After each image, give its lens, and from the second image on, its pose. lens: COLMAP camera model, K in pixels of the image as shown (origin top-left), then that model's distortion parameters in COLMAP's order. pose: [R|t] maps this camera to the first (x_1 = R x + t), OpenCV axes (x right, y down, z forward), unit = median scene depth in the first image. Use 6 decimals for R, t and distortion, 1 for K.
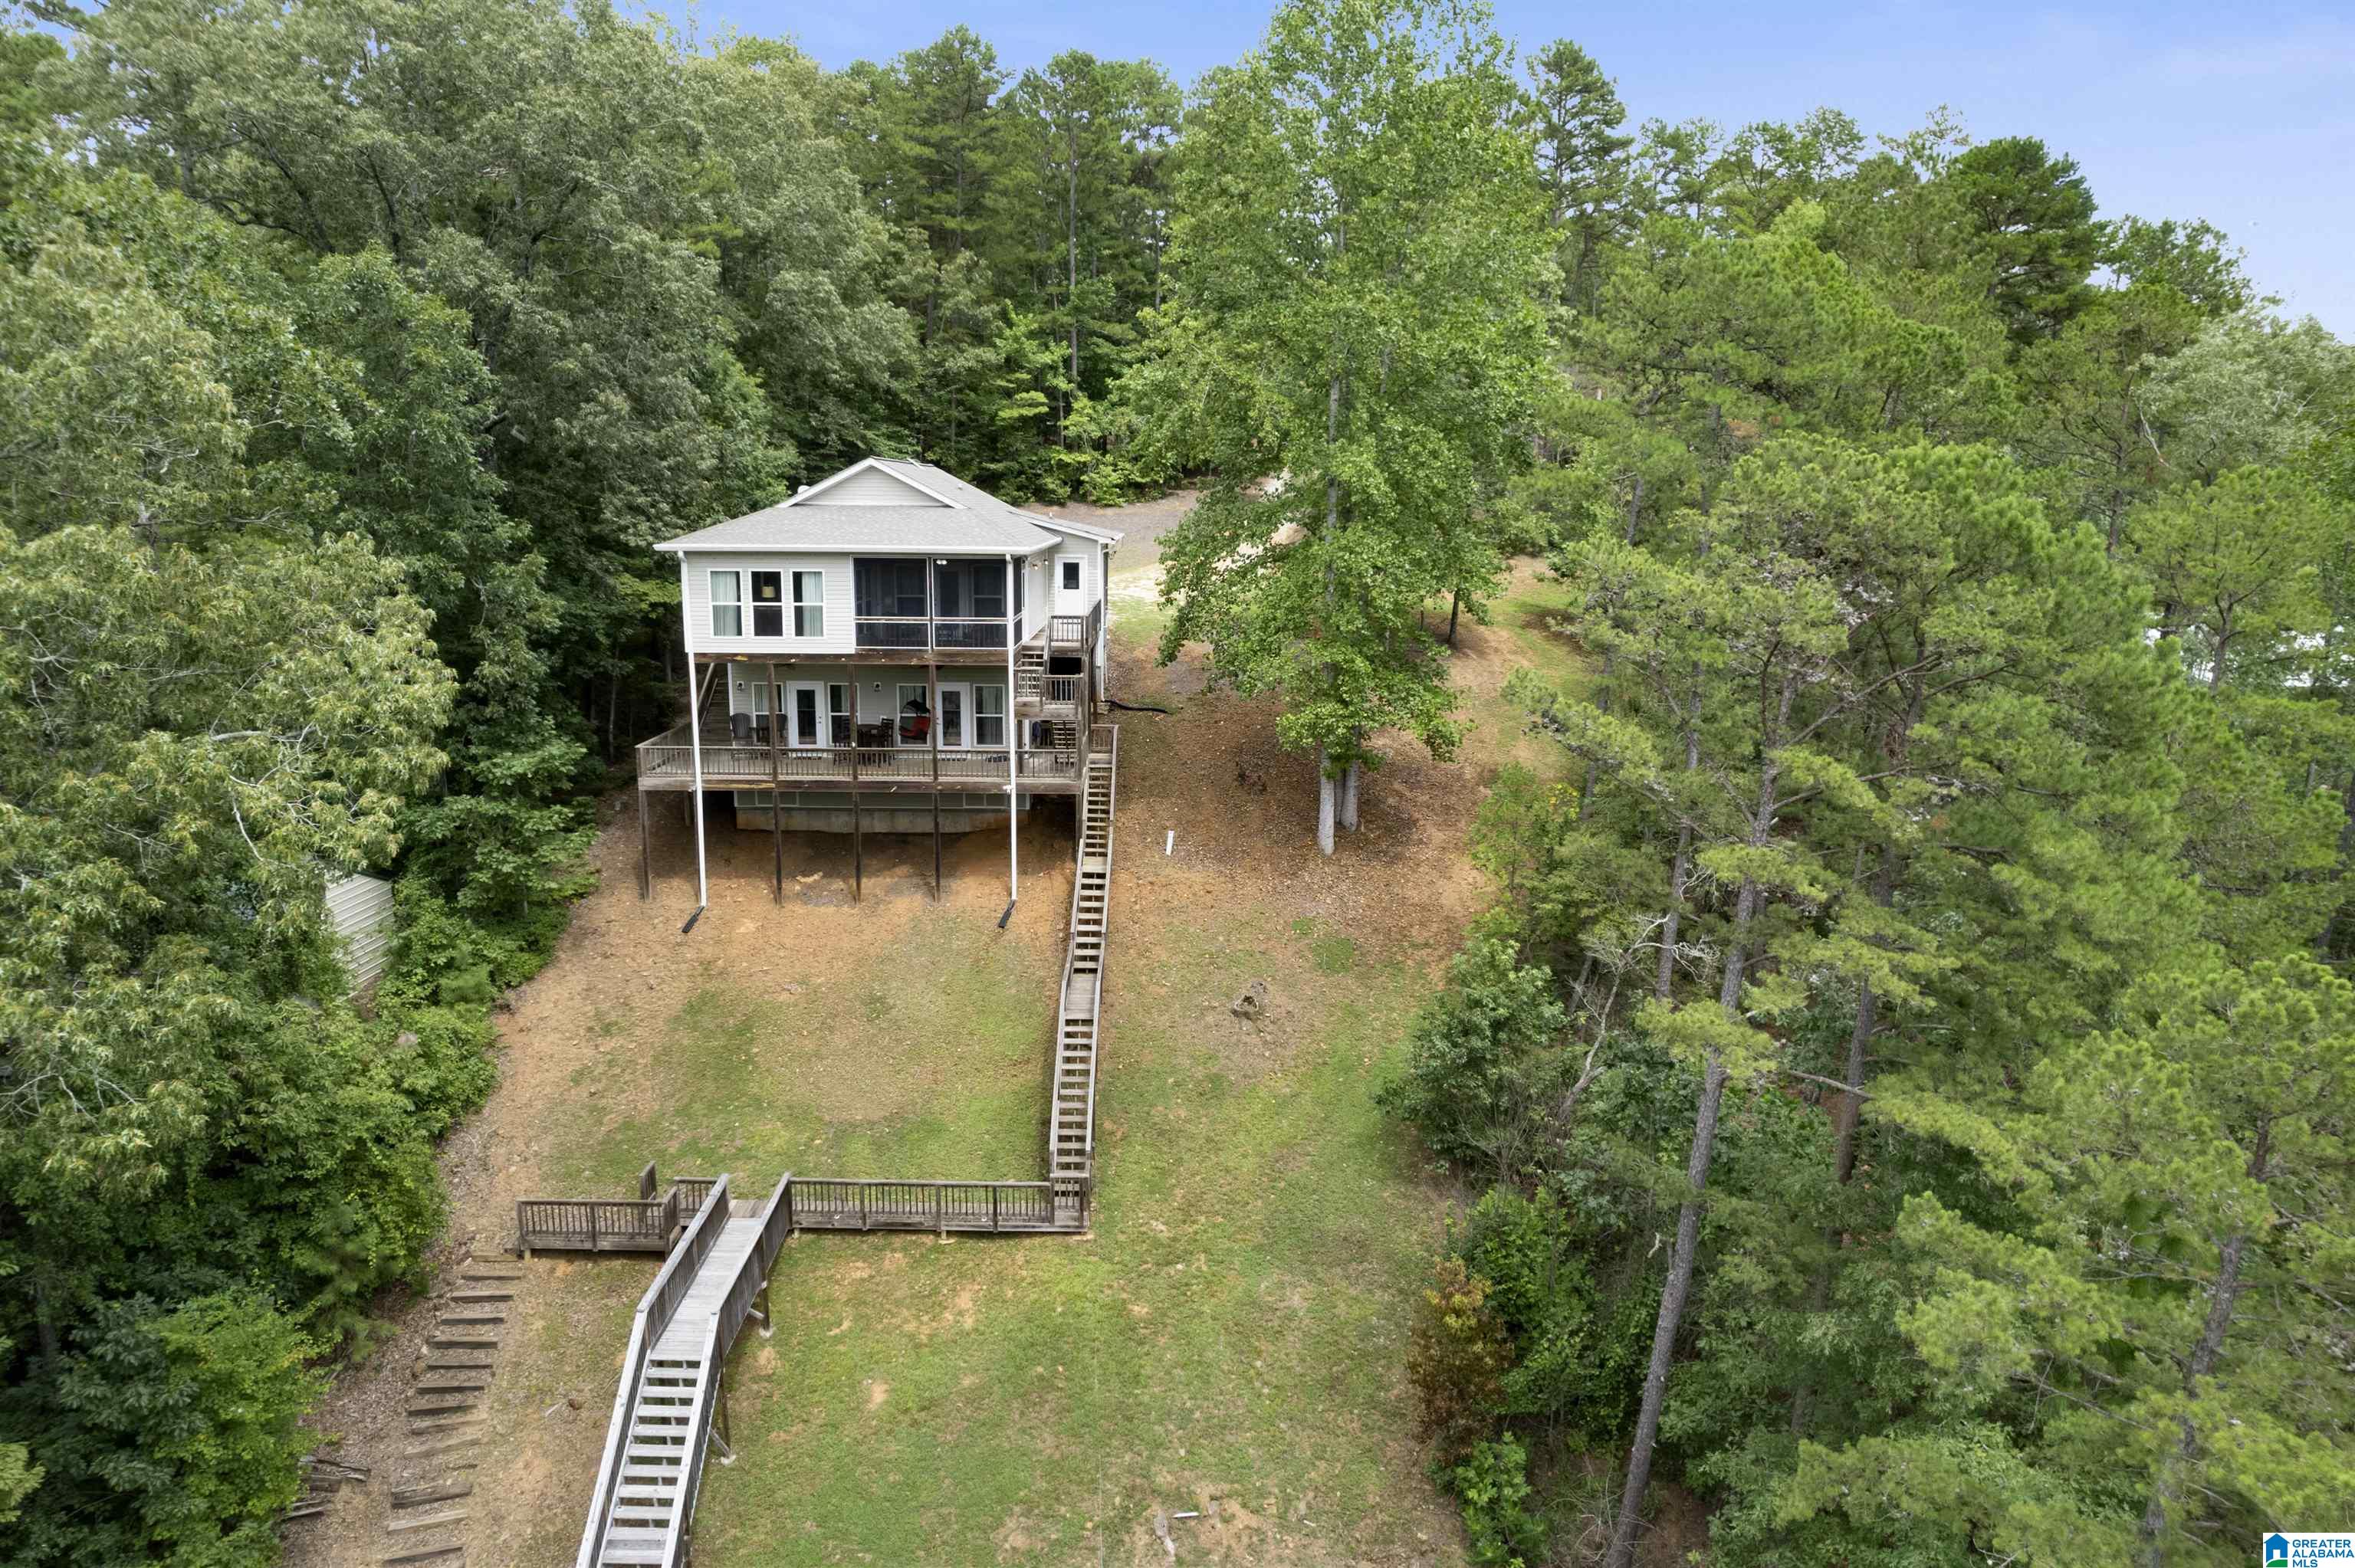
lens RADIAL K [[1497.0, 0, 1169.9], [0, 1497.0, 786.9], [0, 0, 1]] dist [-0.036979, 0.004989]
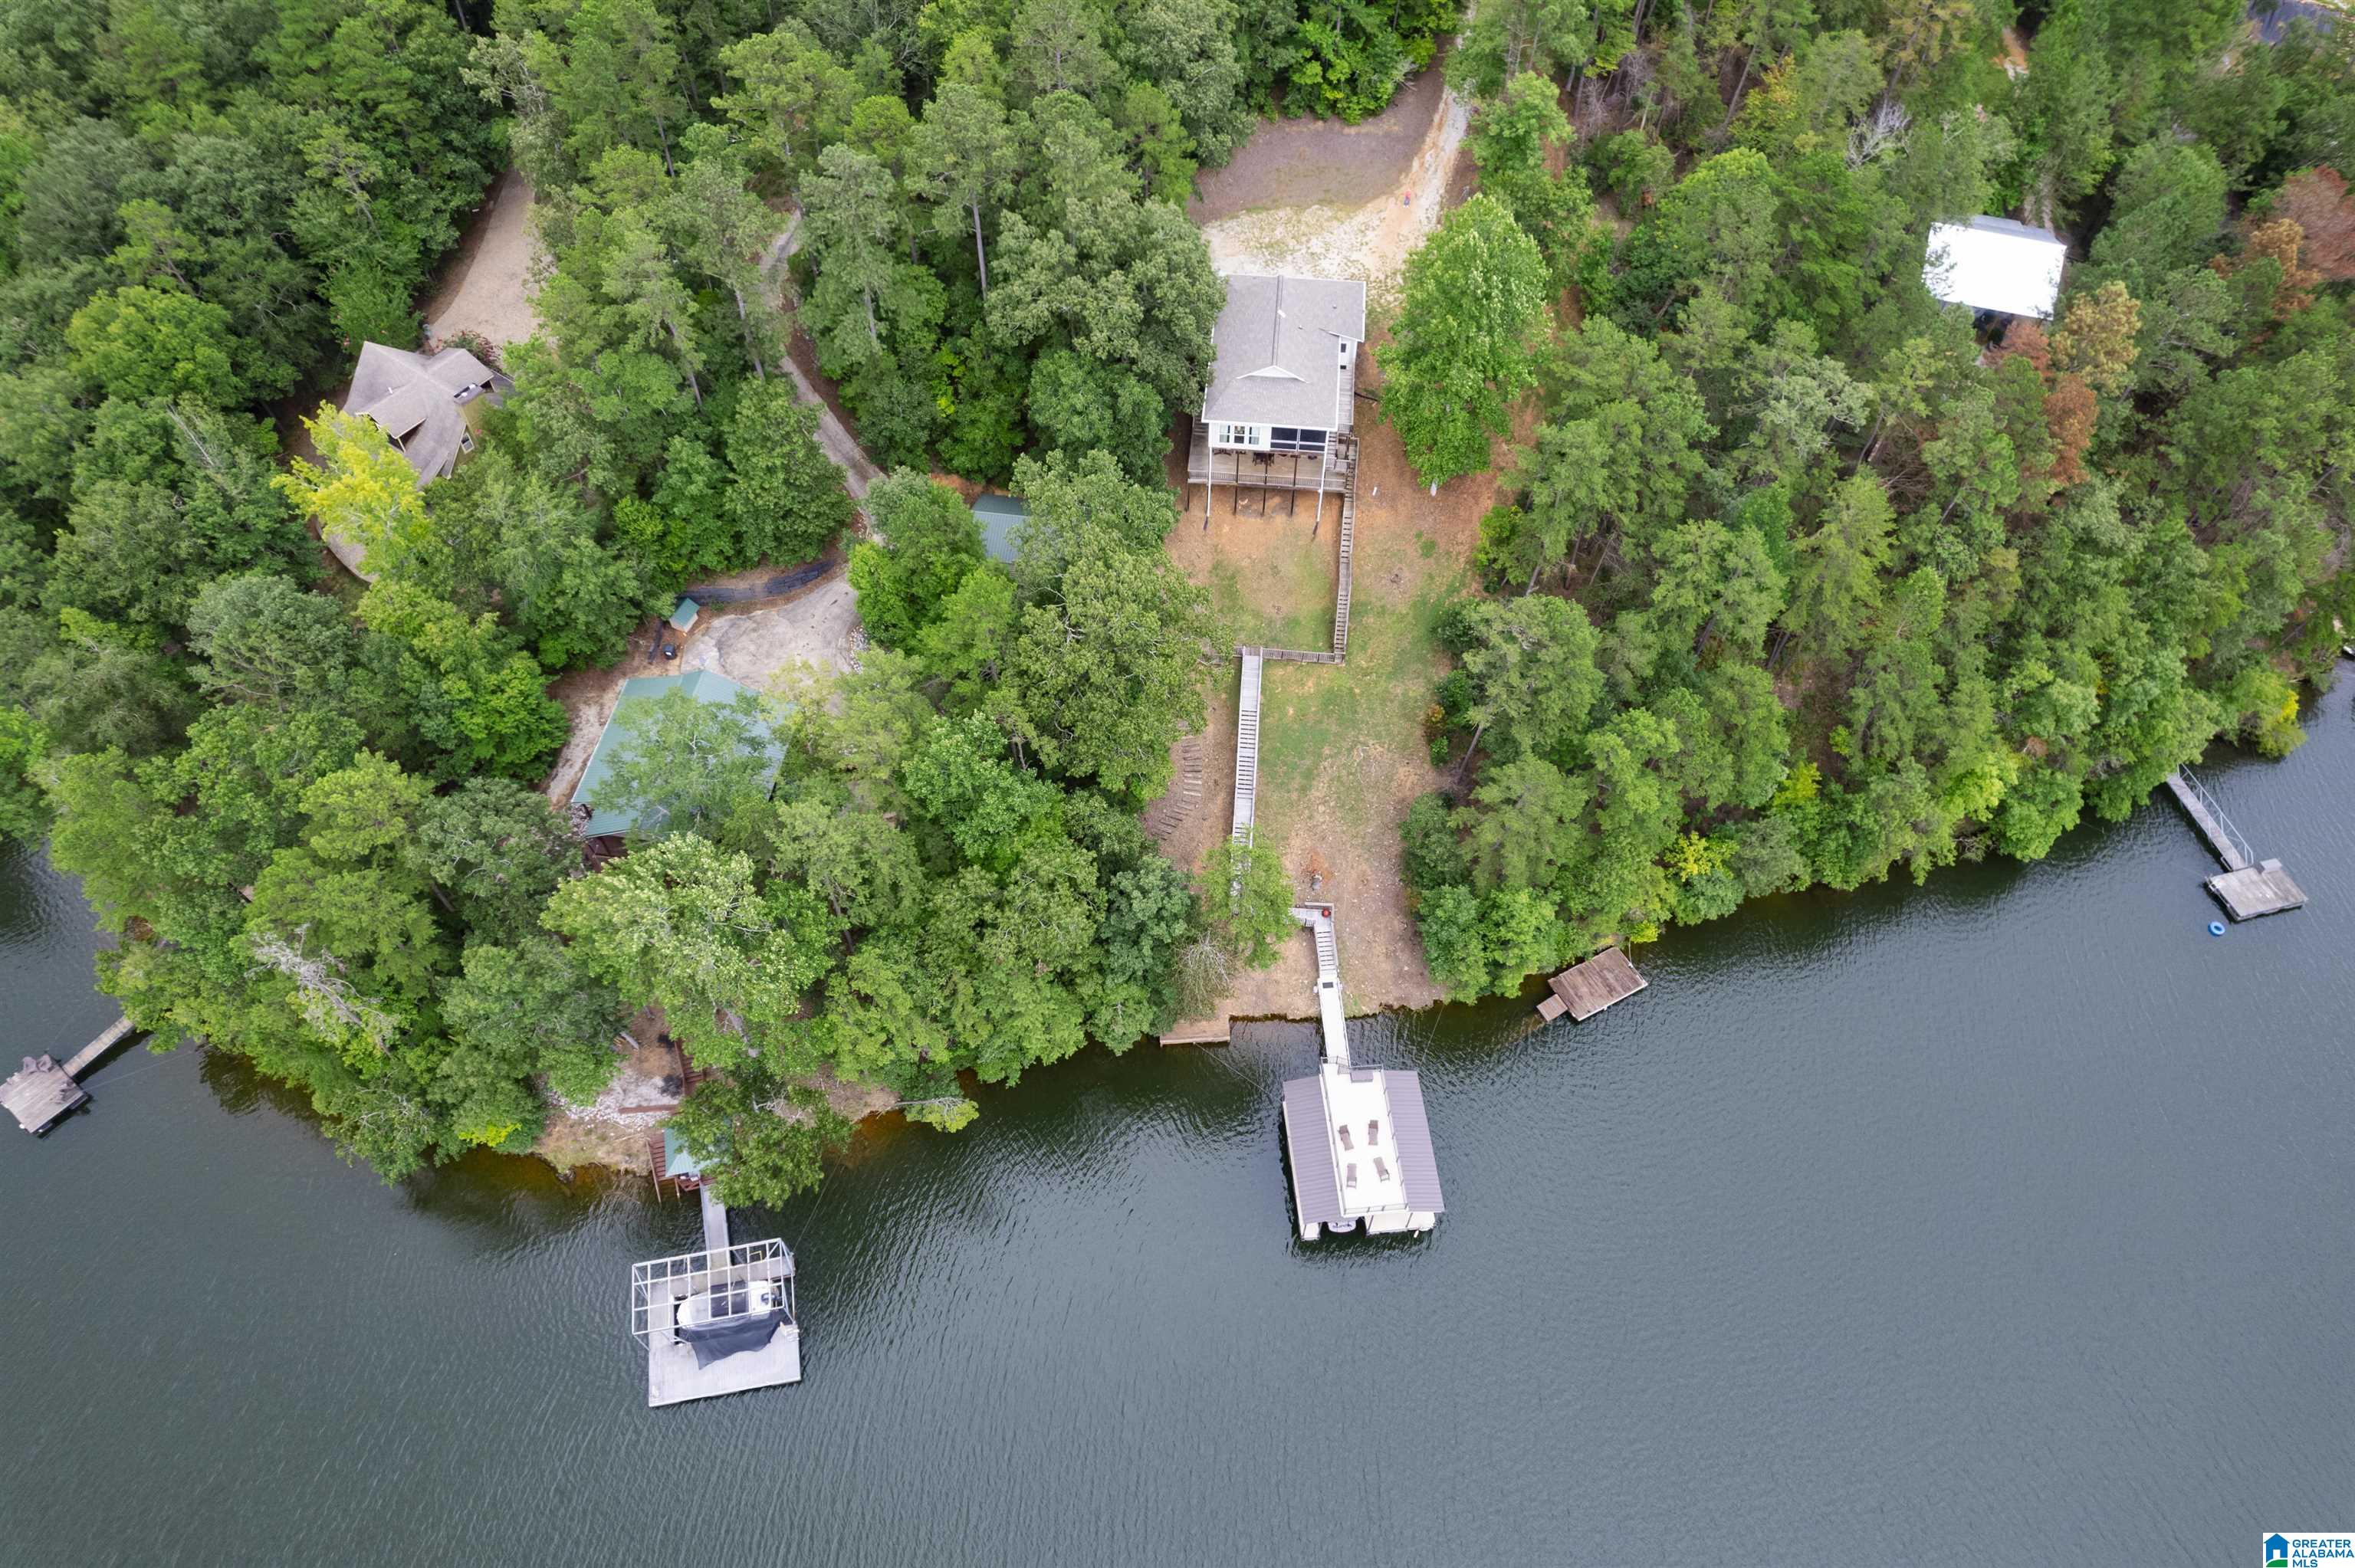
lens RADIAL K [[1497.0, 0, 1181.2], [0, 1497.0, 785.7], [0, 0, 1]] dist [-0.036979, 0.004989]
pose [[0.996903, 0.067237, -0.040782, -0.217666], [-0.018513, 0.704690, 0.709274, -1.608742], [0.076429, -0.706322, 0.703753, -1.401533]]
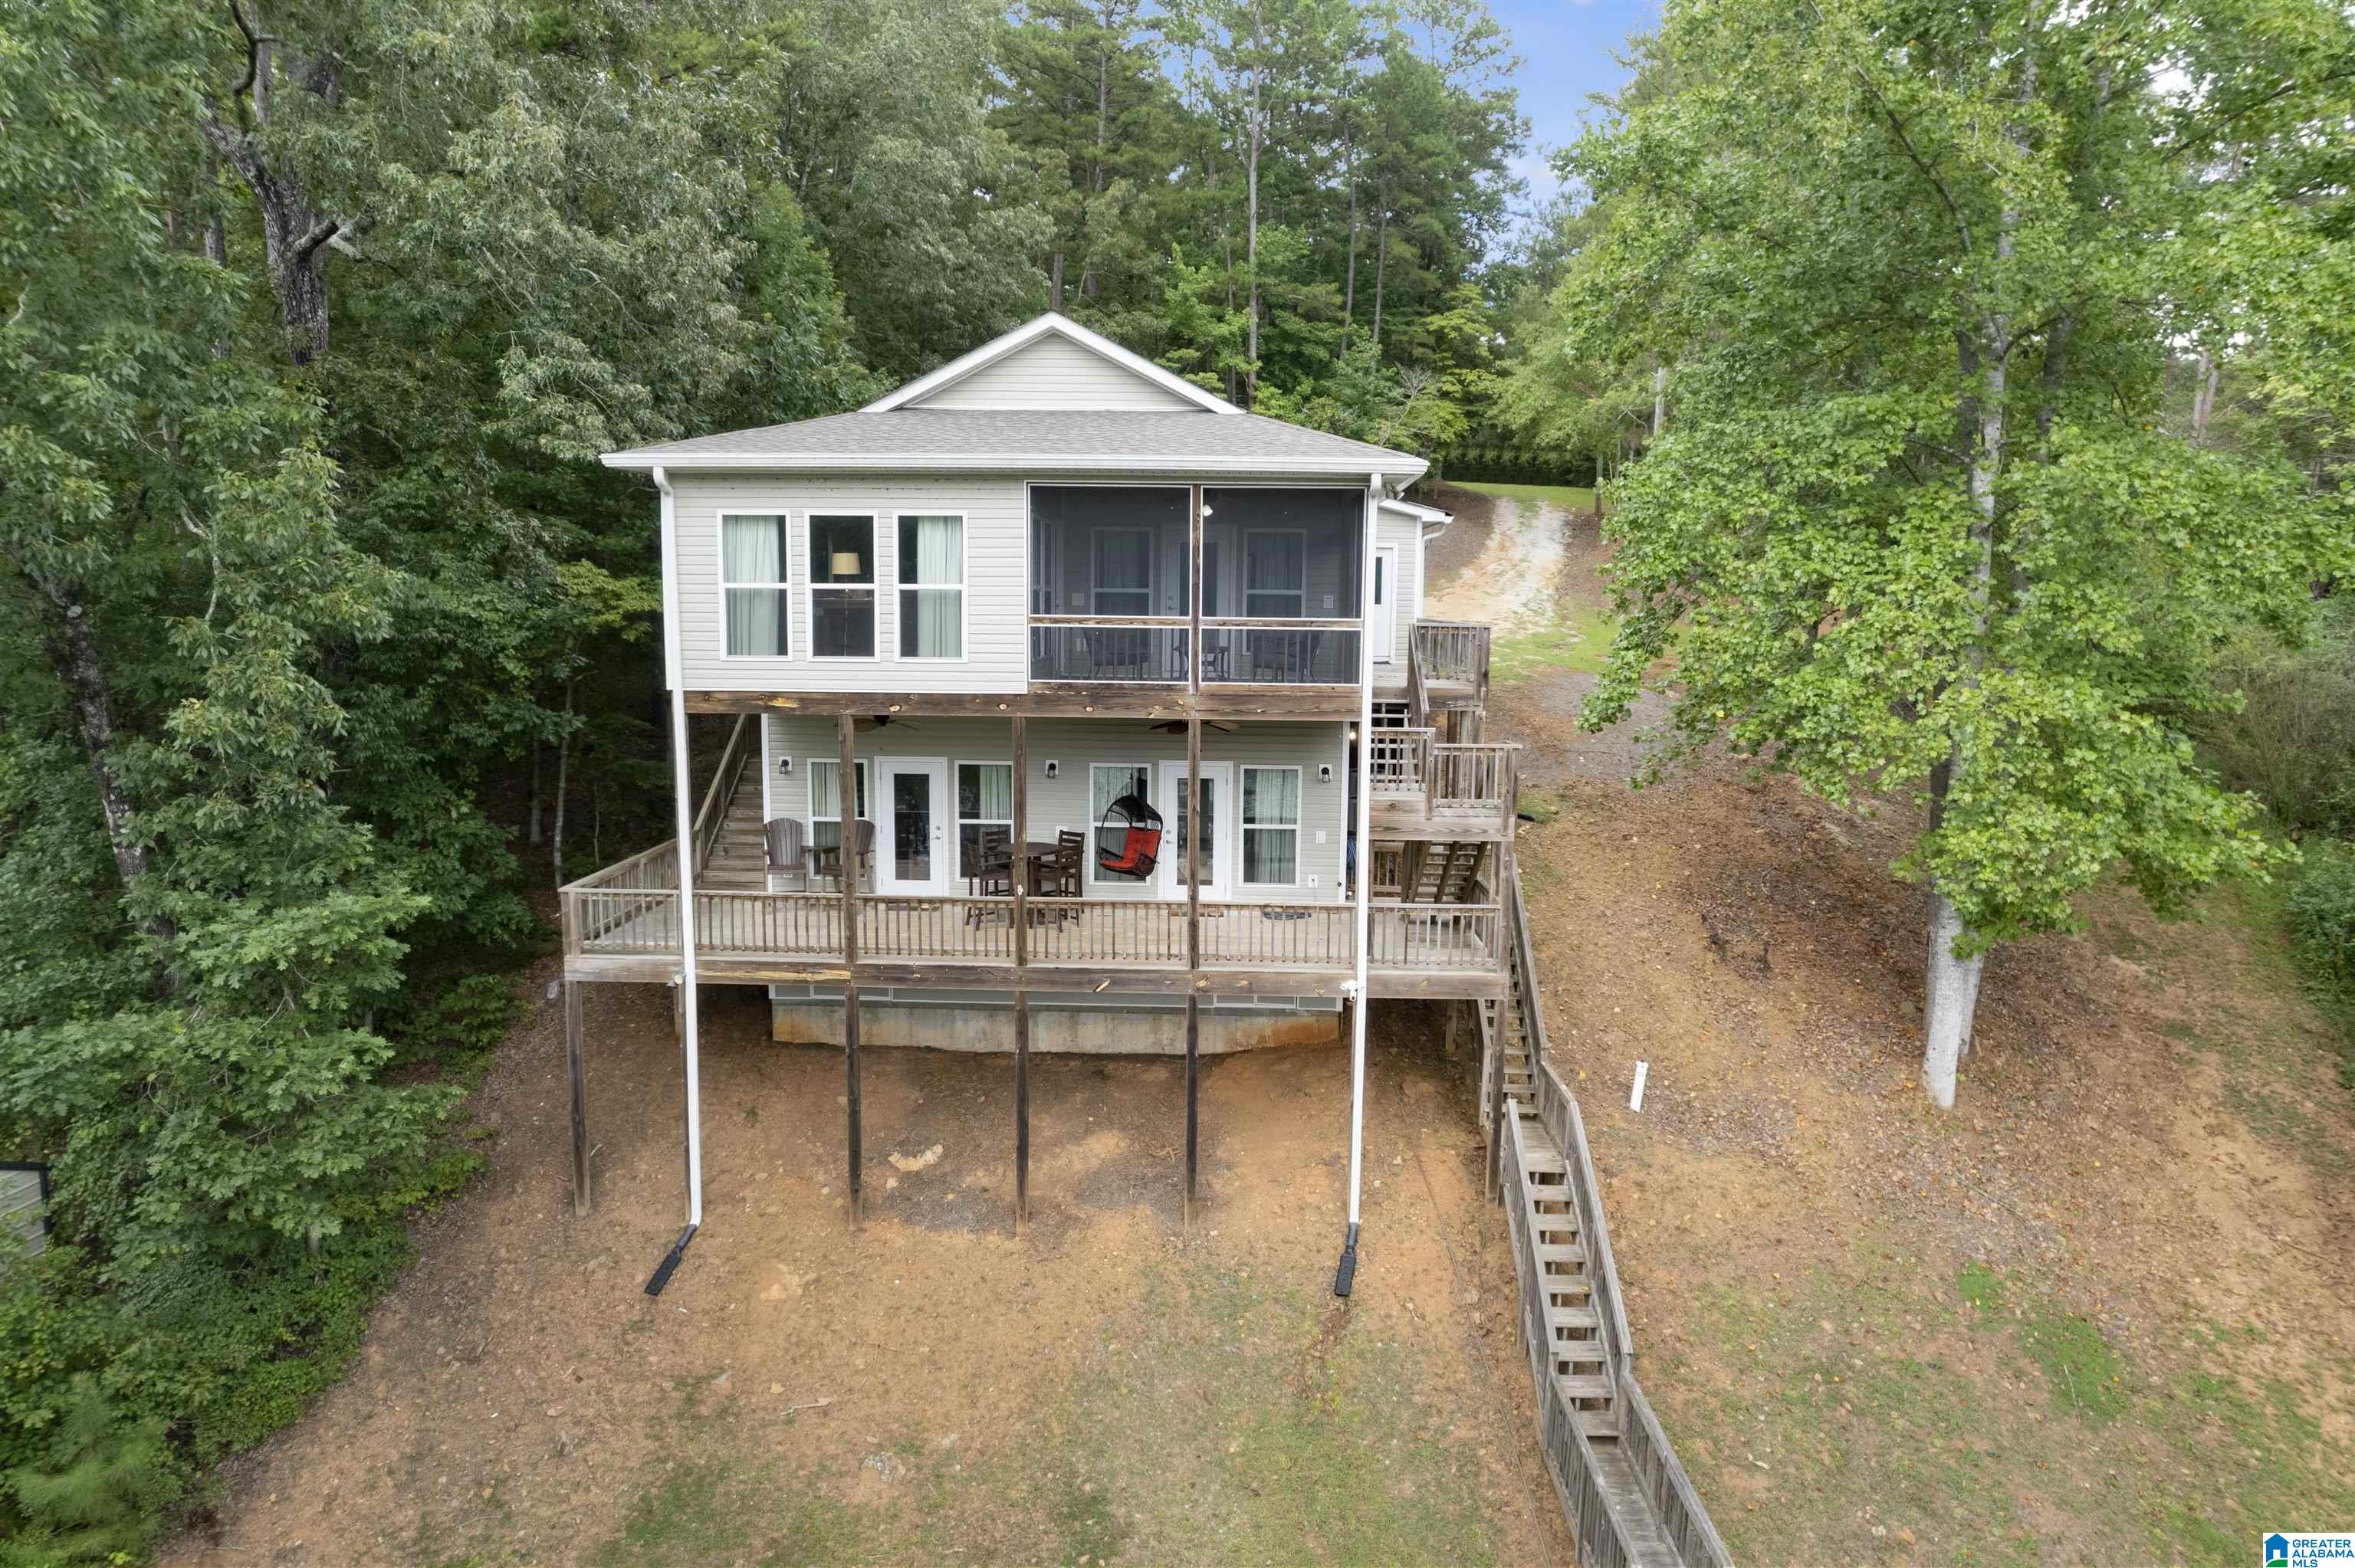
lens RADIAL K [[1497.0, 0, 1177.8], [0, 1497.0, 791.4], [0, 0, 1]] dist [-0.036979, 0.004989]
pose [[0.999330, 0.006115, -0.036076, -0.146519], [-0.008272, 0.998167, -0.059947, -0.031492], [0.035644, 0.060205, 0.997549, 0.537166]]
